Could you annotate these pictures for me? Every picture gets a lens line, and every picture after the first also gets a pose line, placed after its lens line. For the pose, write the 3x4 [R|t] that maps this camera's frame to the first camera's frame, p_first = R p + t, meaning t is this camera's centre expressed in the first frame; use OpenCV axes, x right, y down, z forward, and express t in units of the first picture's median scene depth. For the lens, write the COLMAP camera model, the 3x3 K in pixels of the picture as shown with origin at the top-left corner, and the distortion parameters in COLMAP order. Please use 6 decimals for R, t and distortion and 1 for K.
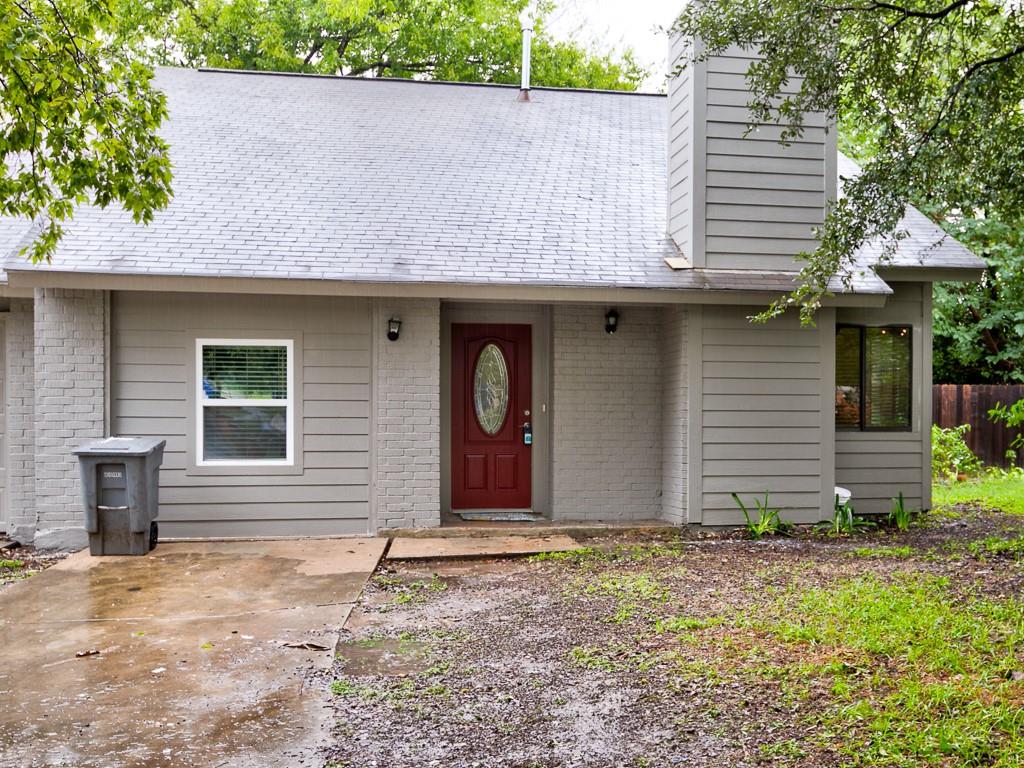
lens RADIAL K [[1396.3, 0, 512.8], [0, 1396.3, 471.5], [0, 0, 1]] dist [0.006652, 0.060680]
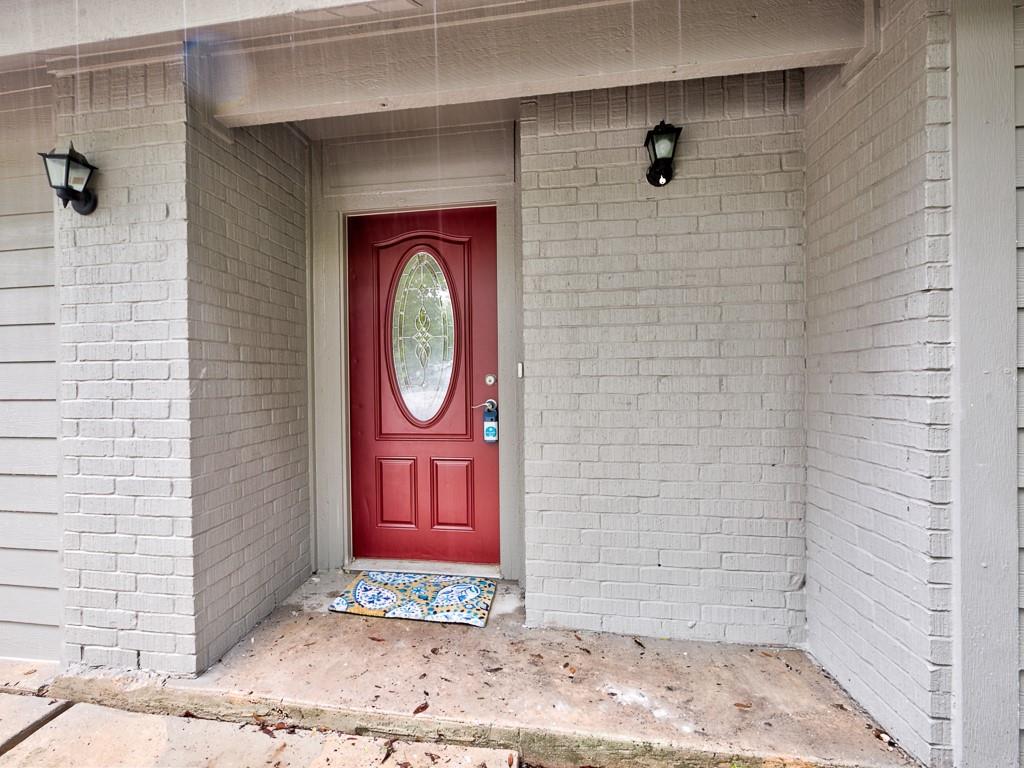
lens RADIAL K [[541.3, 0, 447.9], [0, 541.3, 384.9], [0, 0, 1]] dist [-0.001739, 0.000354]
pose [[0.942580, -0.009347, -0.333849, 0.066456], [0.002910, 0.999800, -0.019776, -0.039052], [0.333967, 0.017669, 0.942419, 0.867895]]
